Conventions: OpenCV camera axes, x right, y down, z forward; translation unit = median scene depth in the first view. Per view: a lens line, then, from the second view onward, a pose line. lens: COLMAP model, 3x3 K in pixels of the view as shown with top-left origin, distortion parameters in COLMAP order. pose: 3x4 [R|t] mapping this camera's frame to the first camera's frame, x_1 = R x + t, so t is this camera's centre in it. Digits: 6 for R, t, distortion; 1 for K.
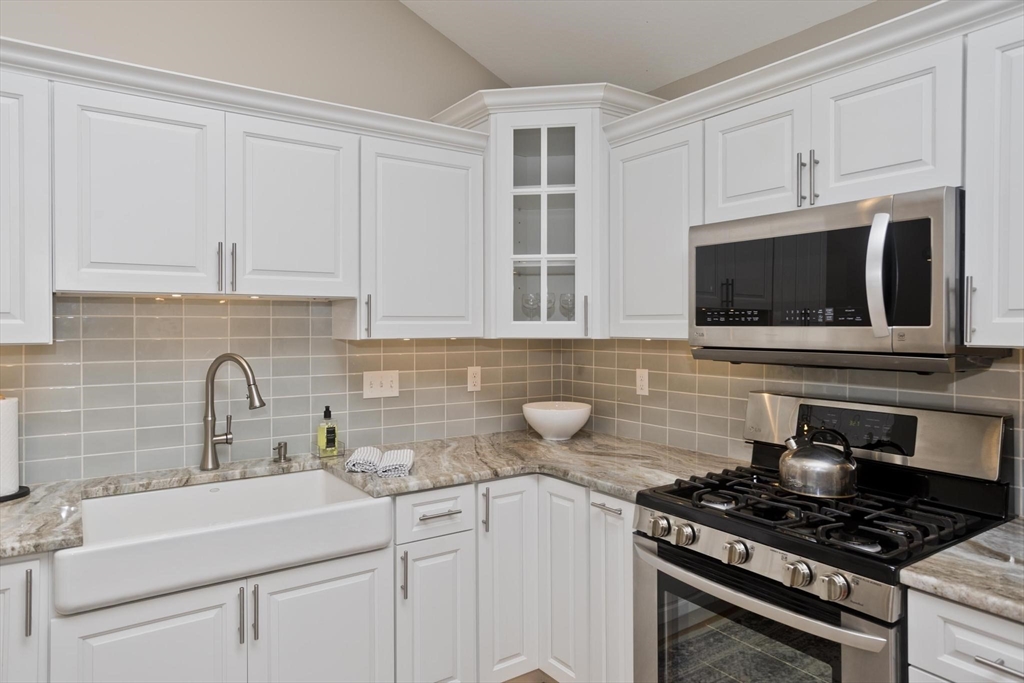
lens RADIAL K [[634.7, 0, 533.5], [0, 634.7, 325.1], [0, 0, 1]] dist [0.002402, 0.000481]
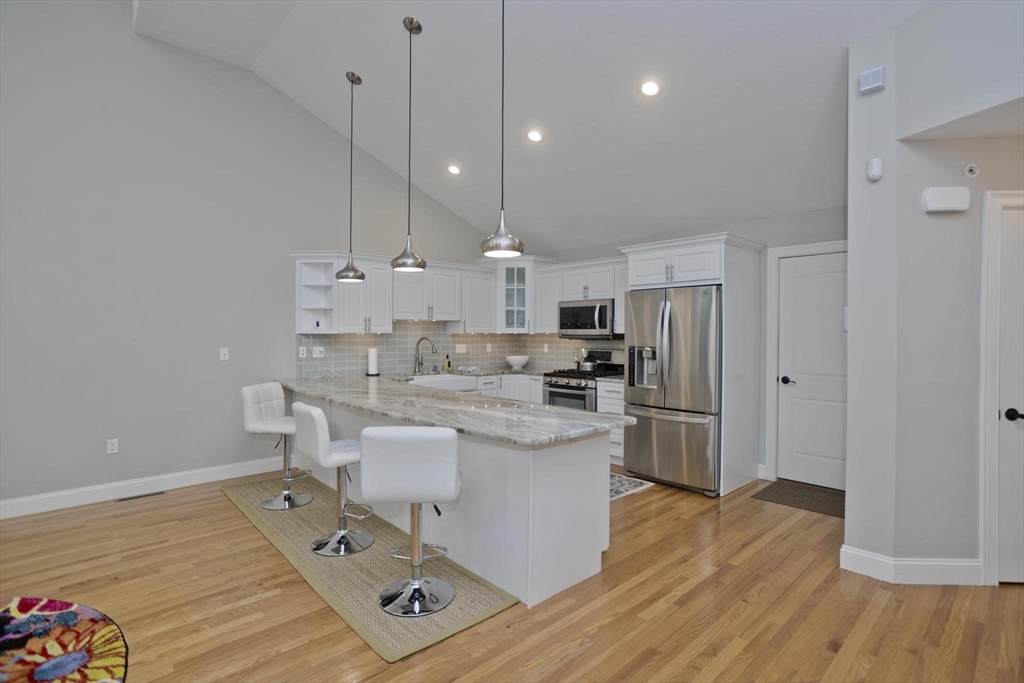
lens RADIAL K [[503.8, 0, 573.5], [0, 503.8, 340.6], [0, 0, 1]] dist [-0.029833, 0.000336]
pose [[0.976903, -0.004082, 0.213645, -0.272295], [0.000896, 0.999887, 0.015009, 0.022417], [-0.213682, -0.014471, 0.976796, -1.754582]]
